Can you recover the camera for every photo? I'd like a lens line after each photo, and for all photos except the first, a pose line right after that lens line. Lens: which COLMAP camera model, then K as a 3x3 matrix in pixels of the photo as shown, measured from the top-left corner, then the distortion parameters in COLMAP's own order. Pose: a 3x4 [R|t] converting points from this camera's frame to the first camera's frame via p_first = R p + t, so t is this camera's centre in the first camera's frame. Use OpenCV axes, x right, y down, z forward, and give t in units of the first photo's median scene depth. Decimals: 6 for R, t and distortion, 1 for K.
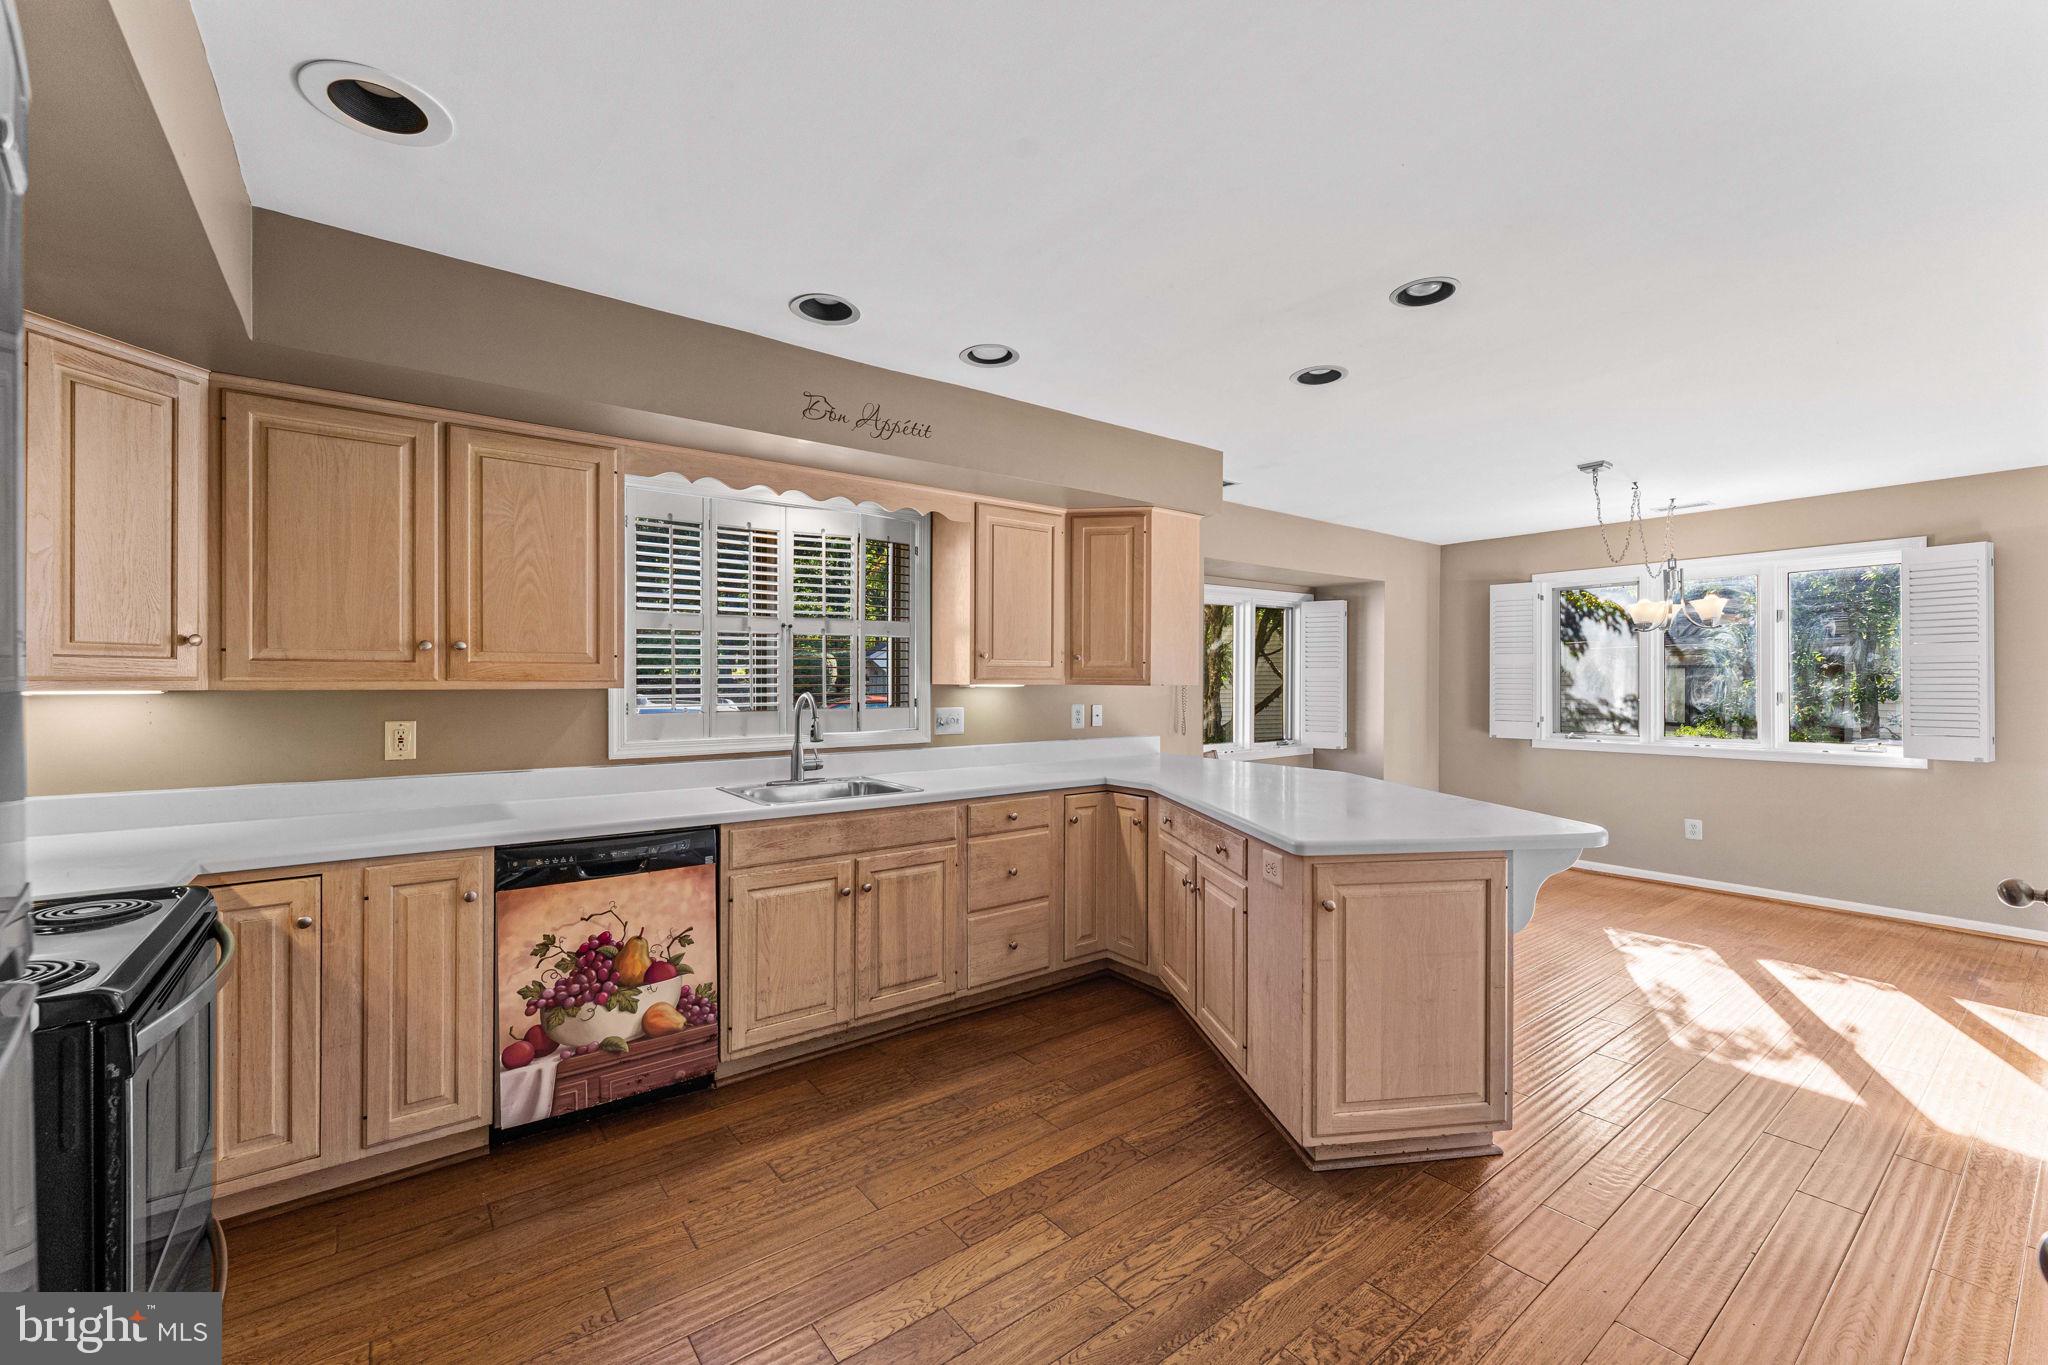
lens RADIAL K [[826.4, 0, 1013.4], [0, 826.4, 682.5], [0, 0, 1]] dist [-0.001110, -0.000221]
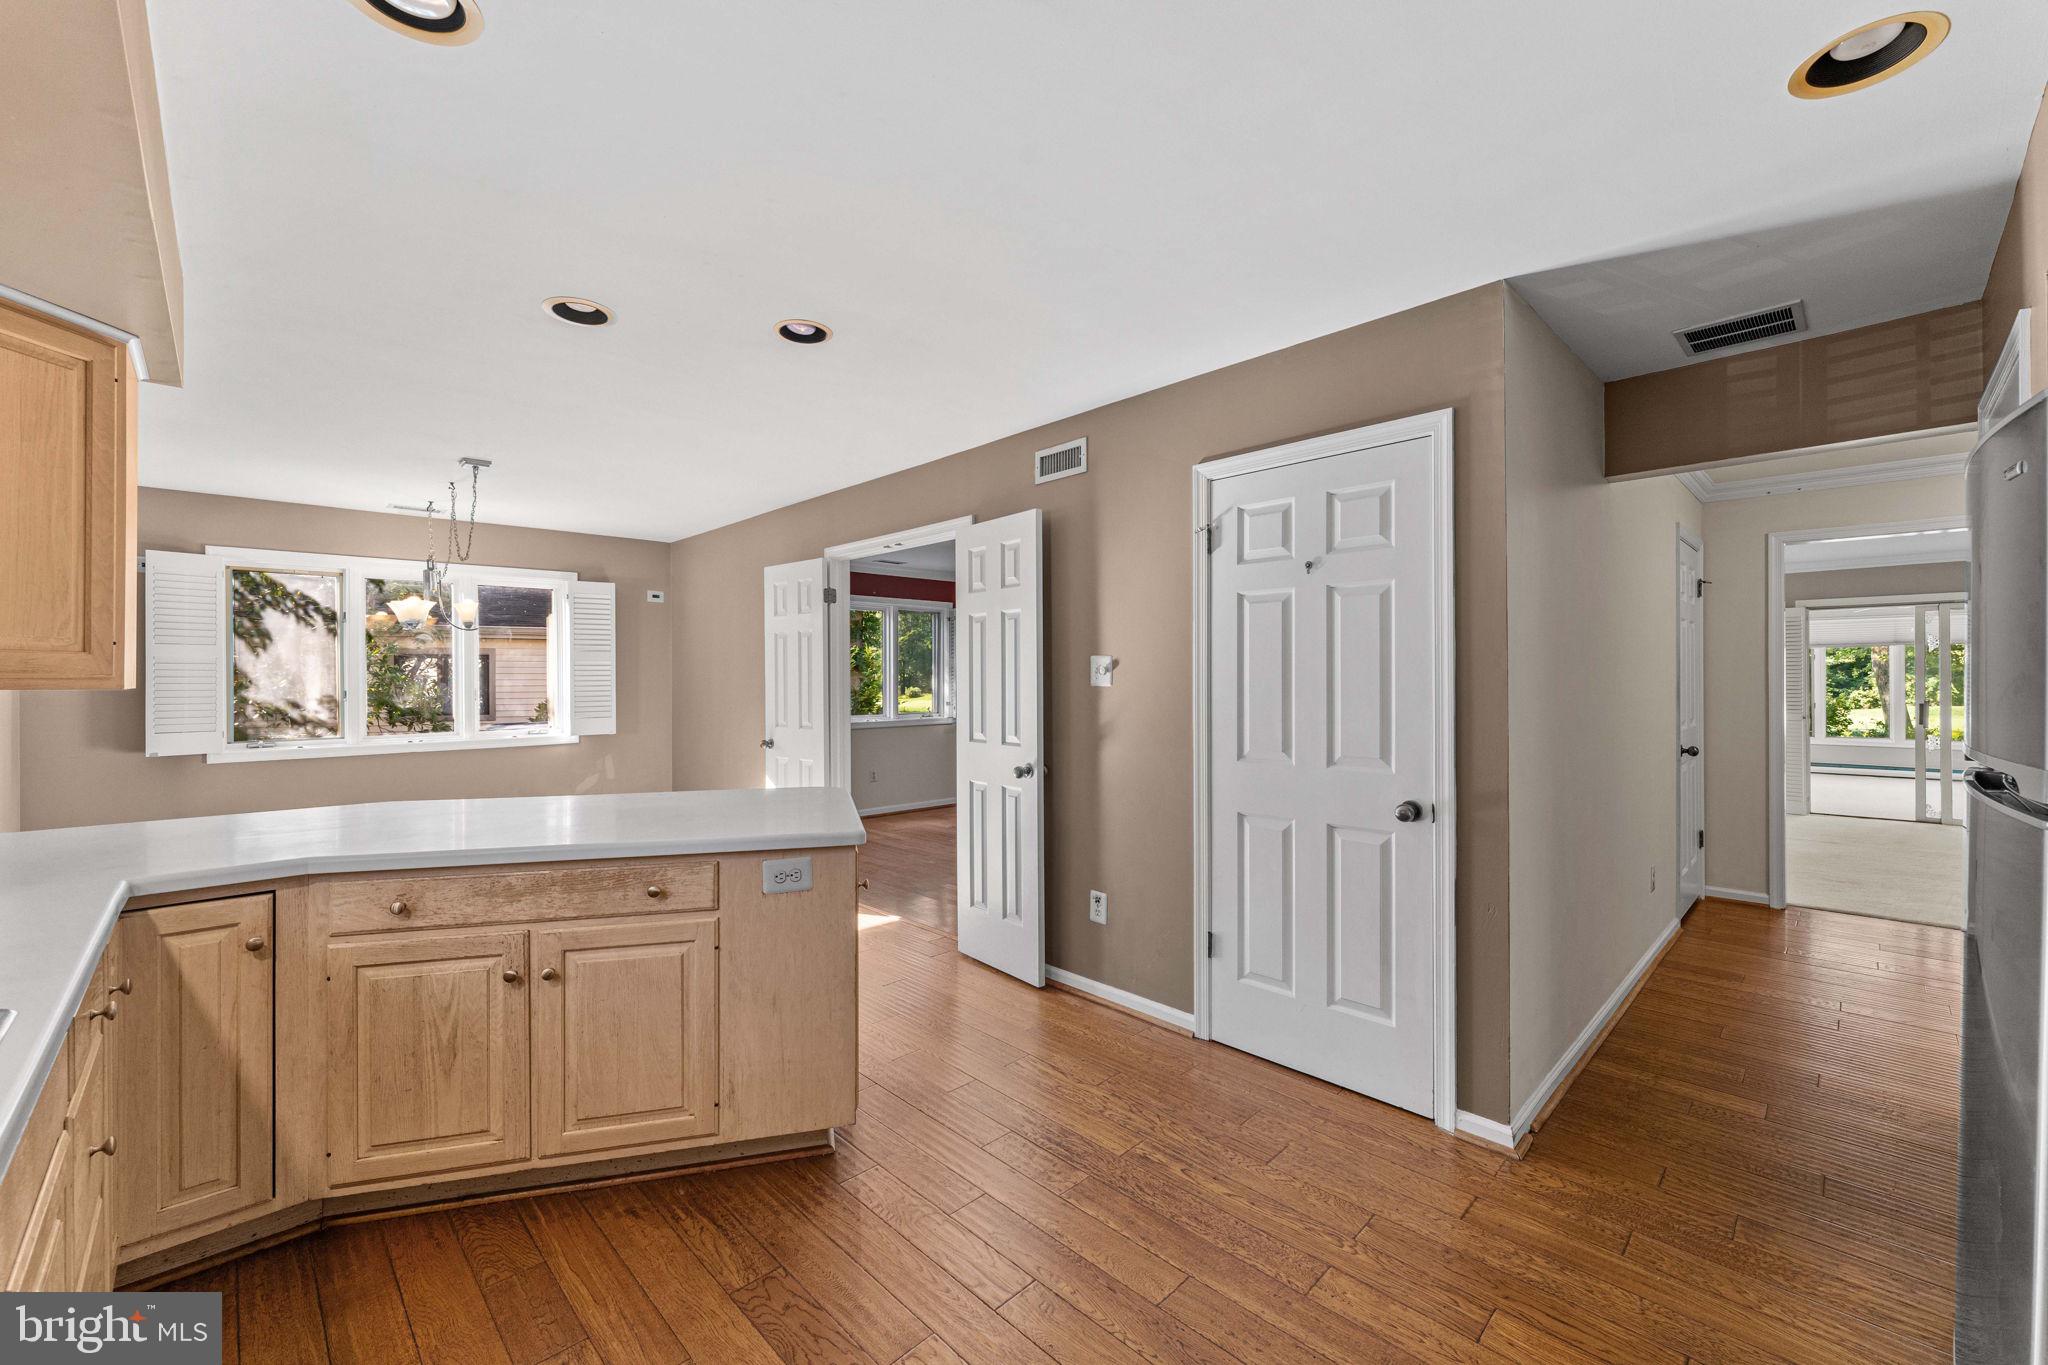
lens RADIAL K [[826.4, 0, 1013.4], [0, 826.4, 682.5], [0, 0, 1]] dist [-0.001110, -0.000221]
pose [[-0.132837, -0.003439, 0.991132, -0.387239], [0.005729, 0.999975, 0.004238, 0.000603], [-0.991121, 0.006241, -0.132814, 0.511465]]
